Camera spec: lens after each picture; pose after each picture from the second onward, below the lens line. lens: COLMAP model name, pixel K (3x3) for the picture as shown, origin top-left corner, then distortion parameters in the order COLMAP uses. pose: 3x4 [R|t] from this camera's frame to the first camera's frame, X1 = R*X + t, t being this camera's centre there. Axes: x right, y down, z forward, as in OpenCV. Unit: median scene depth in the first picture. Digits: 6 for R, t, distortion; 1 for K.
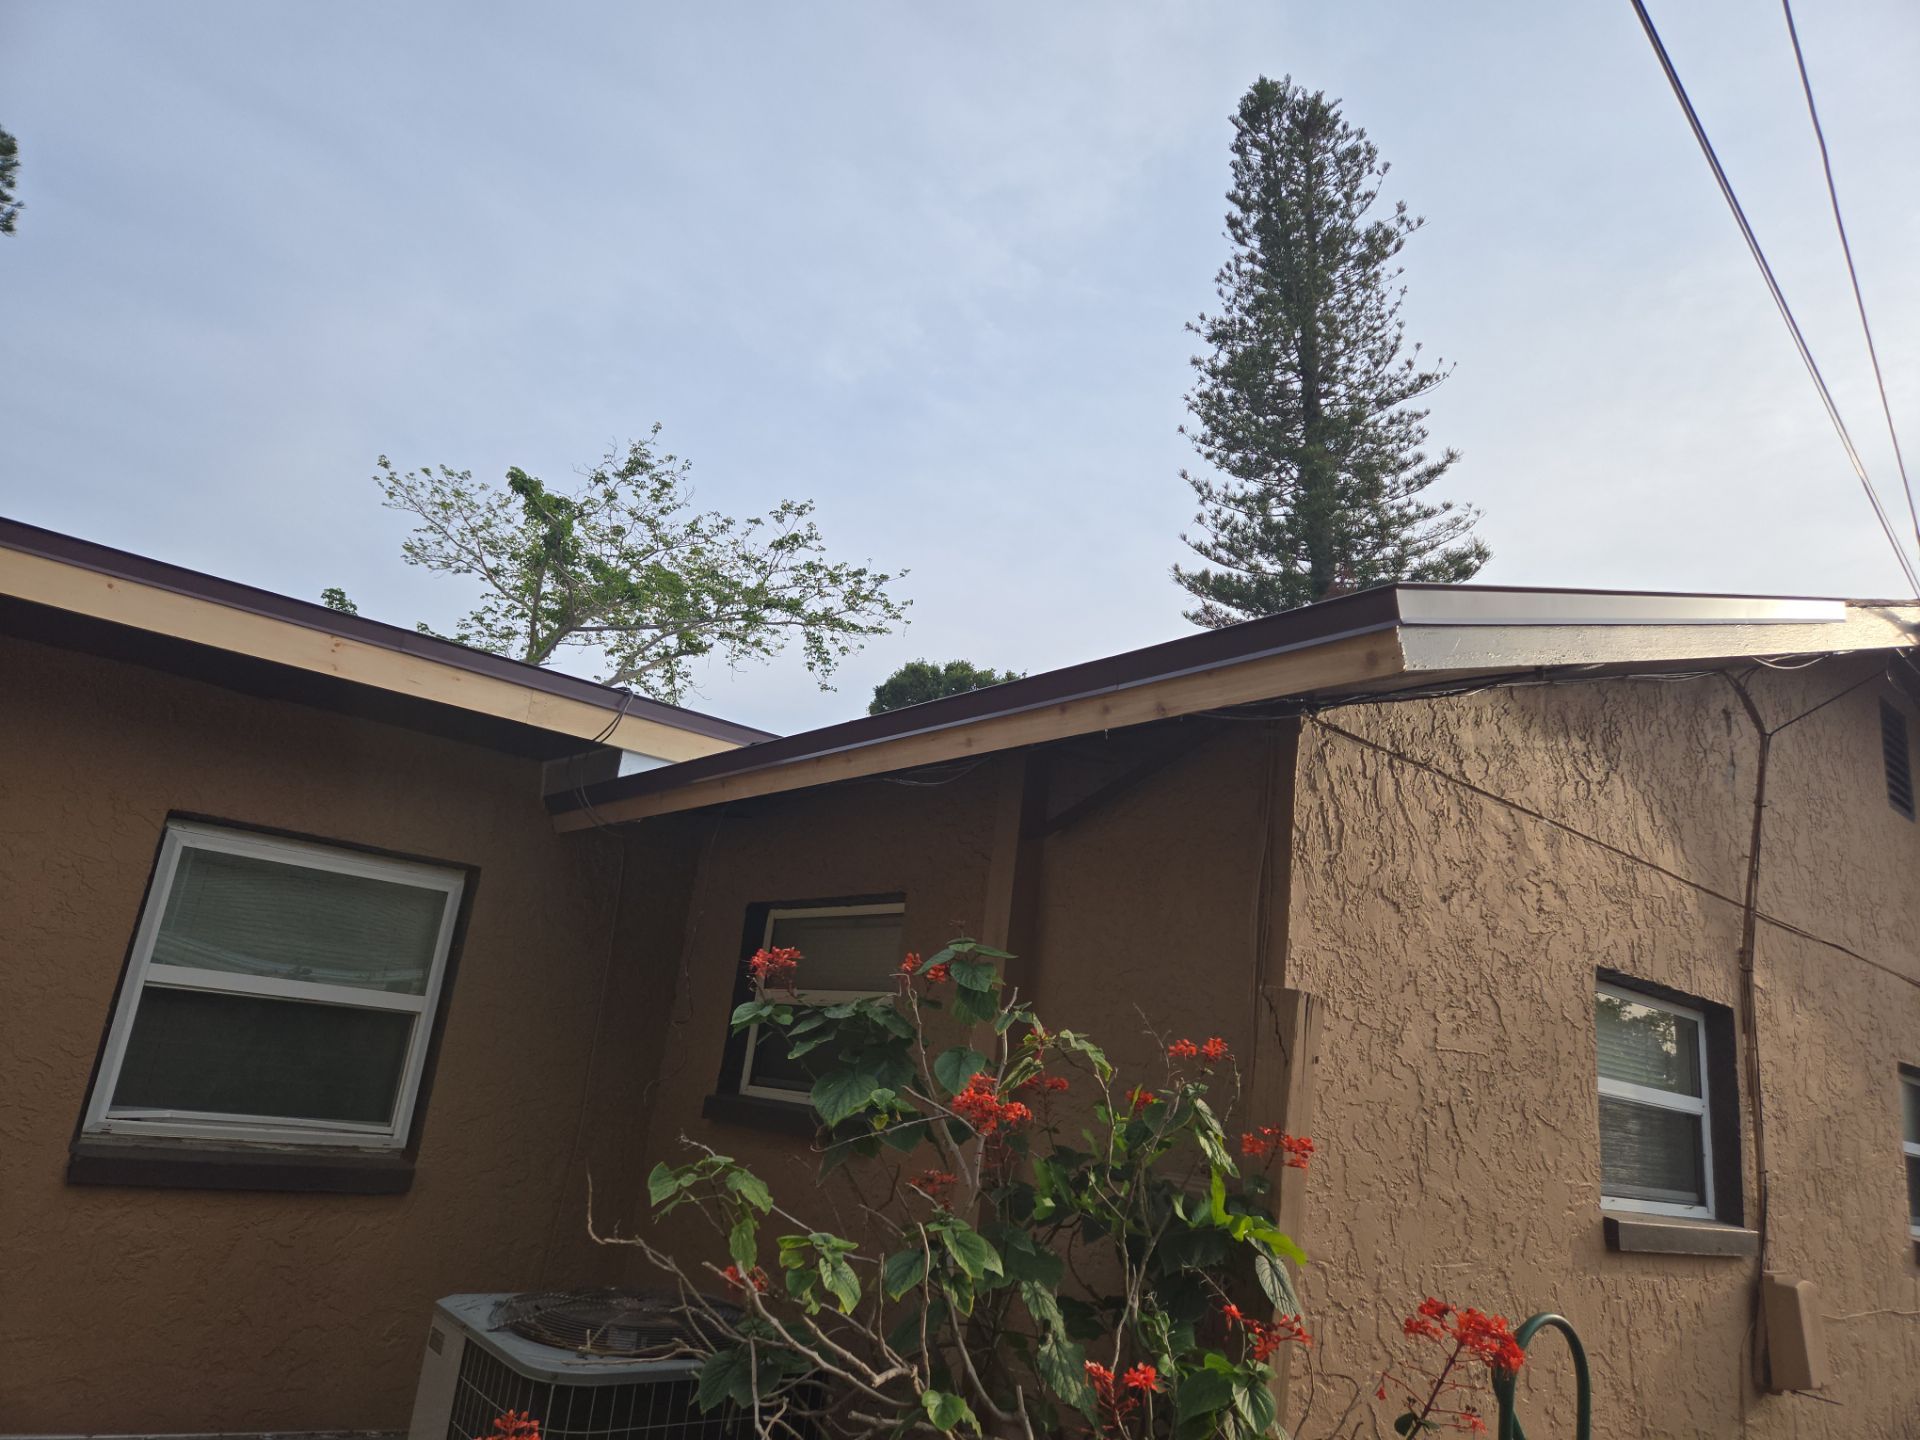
lens RADIAL K [[1335.3, 0, 960.0], [0, 1335.3, 720.0], [0, 0, 1]] dist [0.098910, -0.110659]
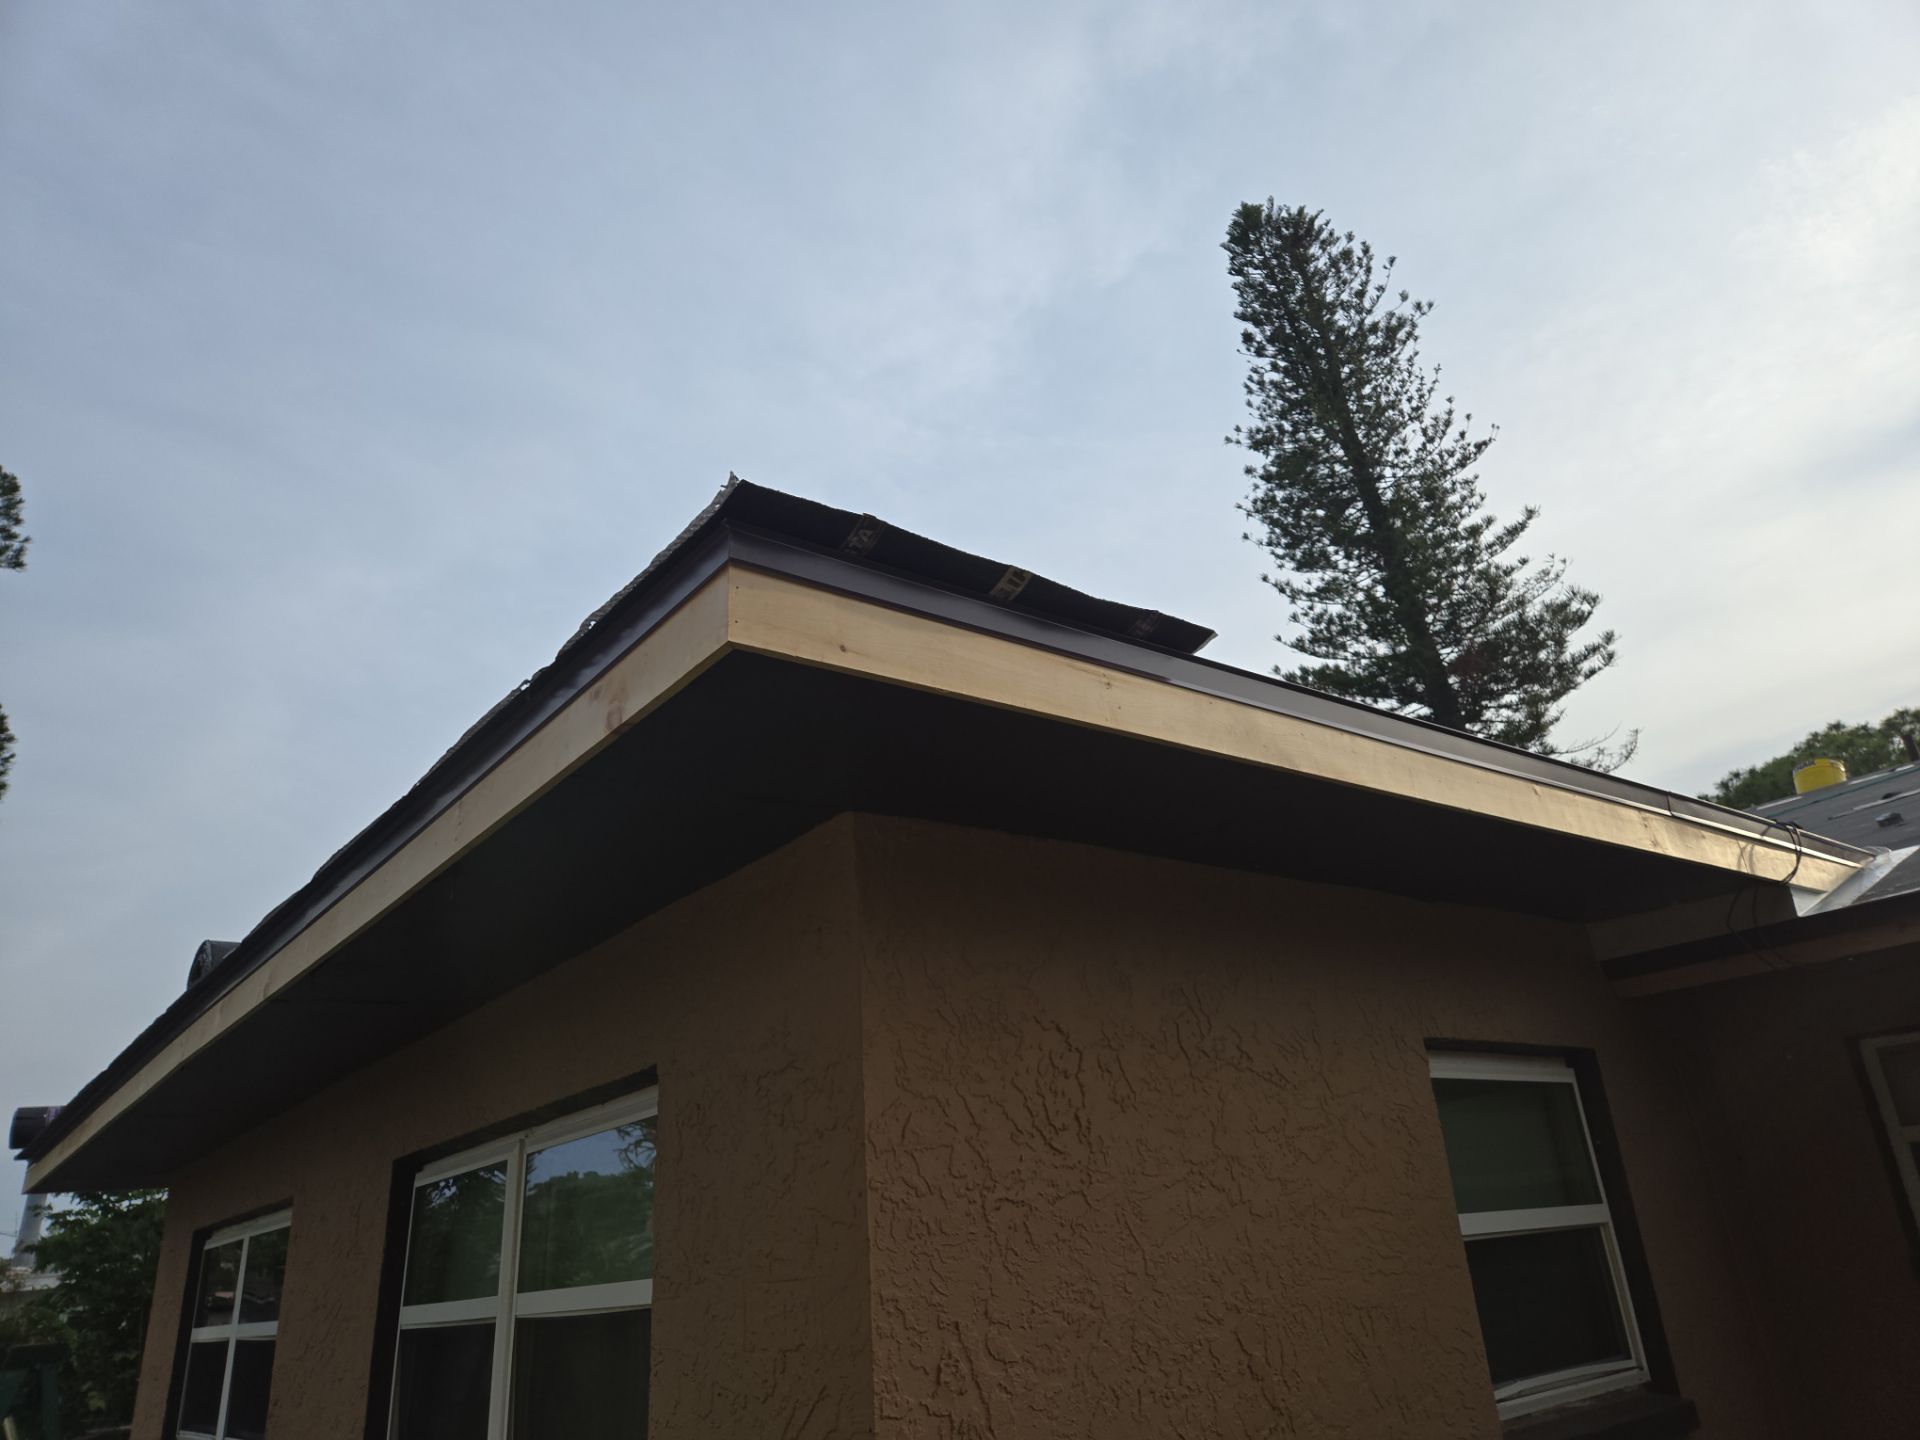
lens RADIAL K [[1332.7, 0, 921.4], [0, 1332.7, 710.8], [0, 0, 1]] dist [0.085322, -0.101805]
pose [[0.981312, -0.188935, 0.036471, -0.139731], [0.191905, 0.974834, -0.113455, -0.021006], [-0.014117, 0.118334, 0.992874, 0.016191]]
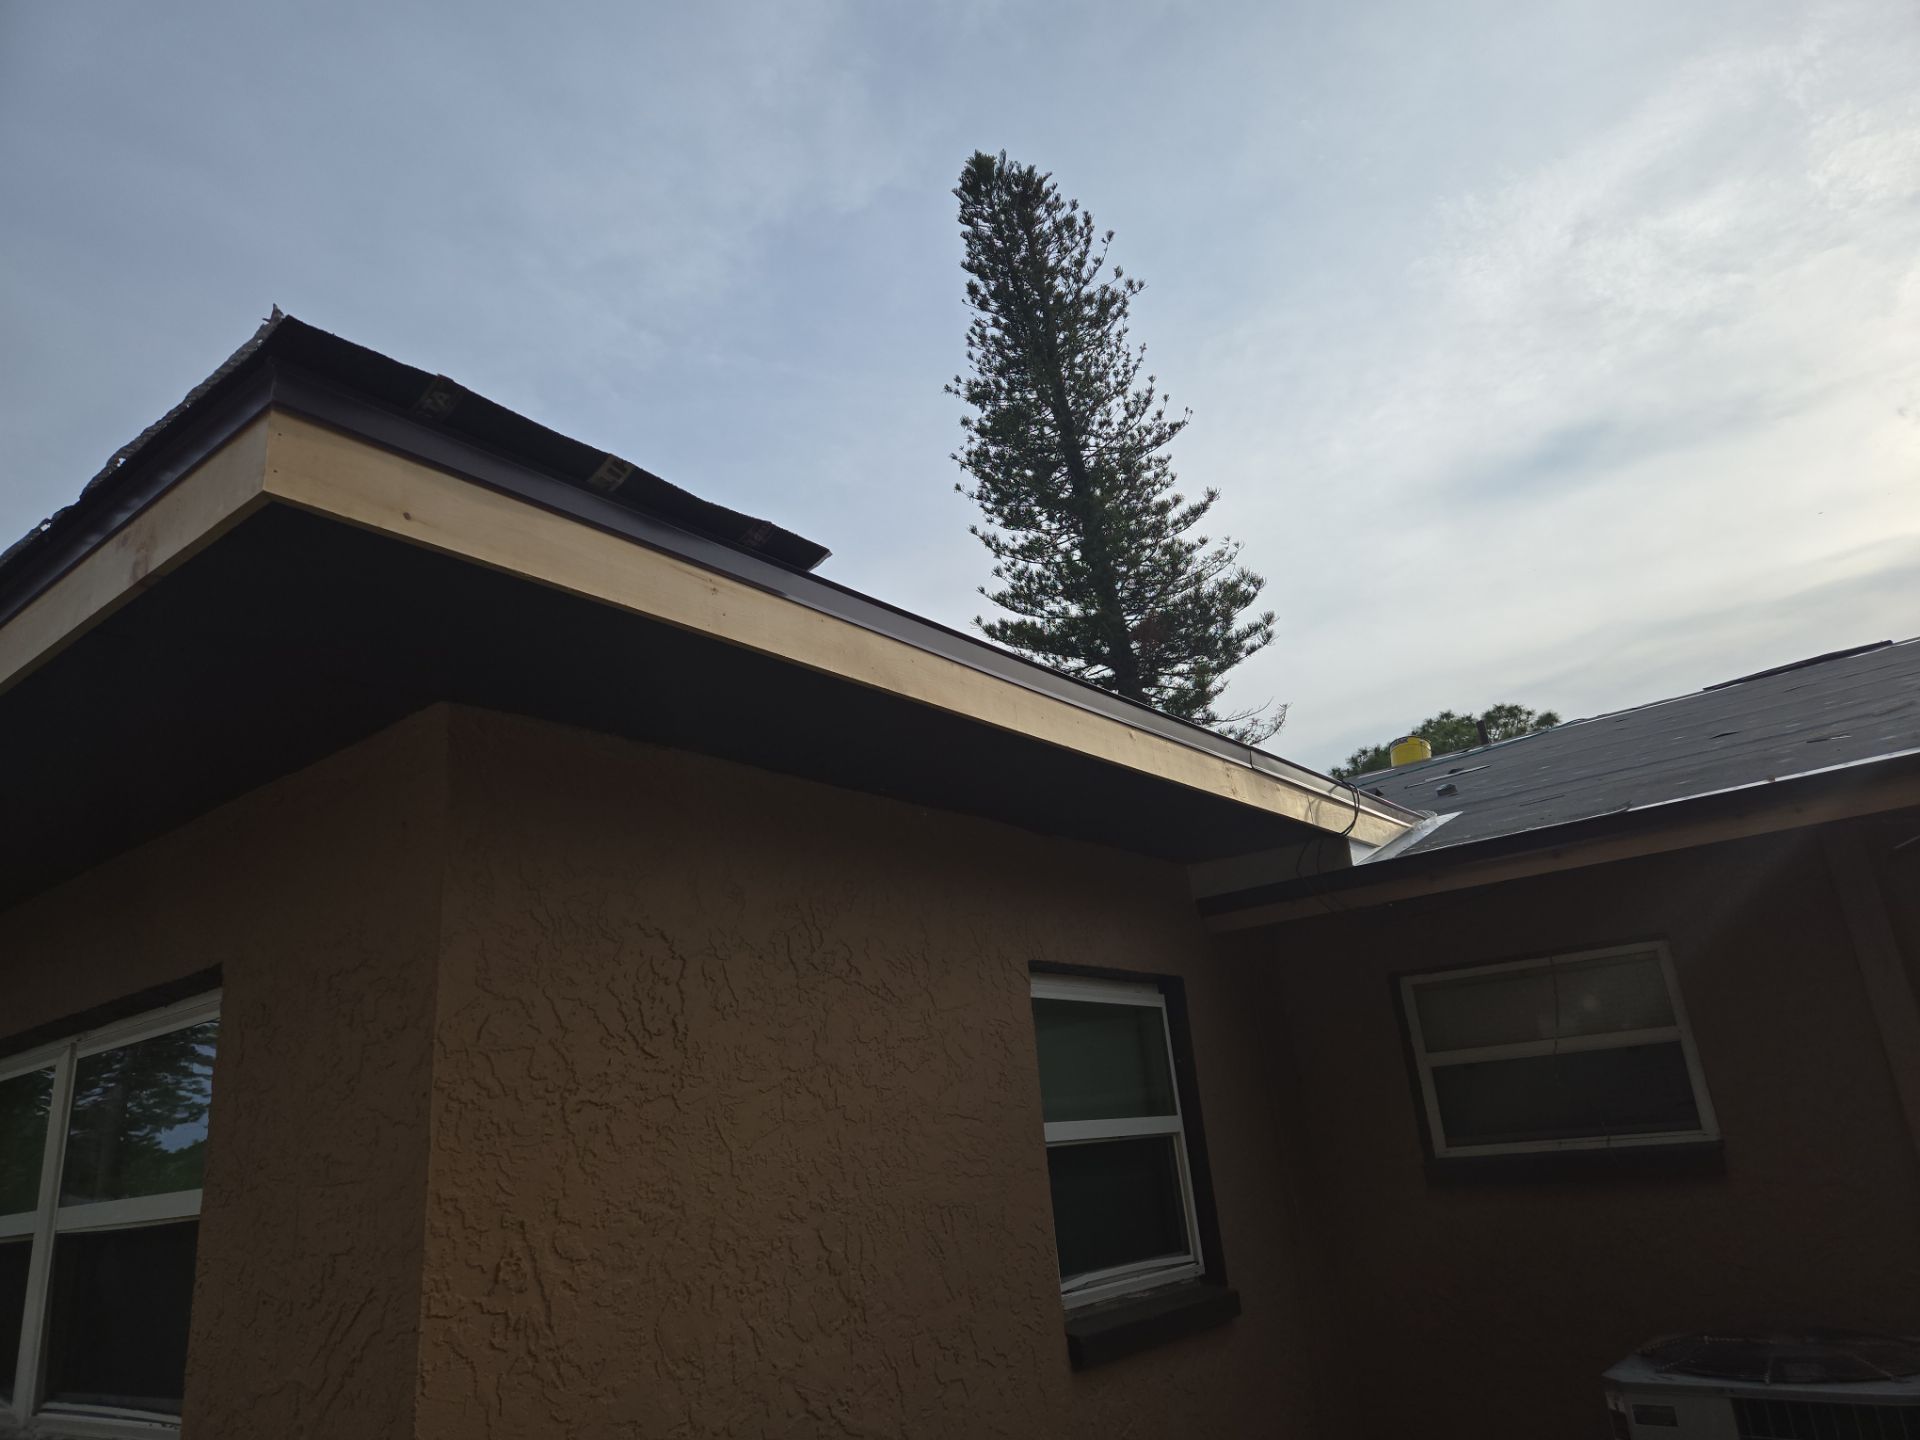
lens RADIAL K [[1335.3, 0, 960.0], [0, 1335.3, 720.0], [0, 0, 1]] dist [0.098910, -0.110659]
pose [[0.959747, -0.116135, 0.255730, -0.120842], [0.126609, 0.991642, -0.024825, -0.012447], [-0.250710, 0.056204, 0.966429, 0.011244]]
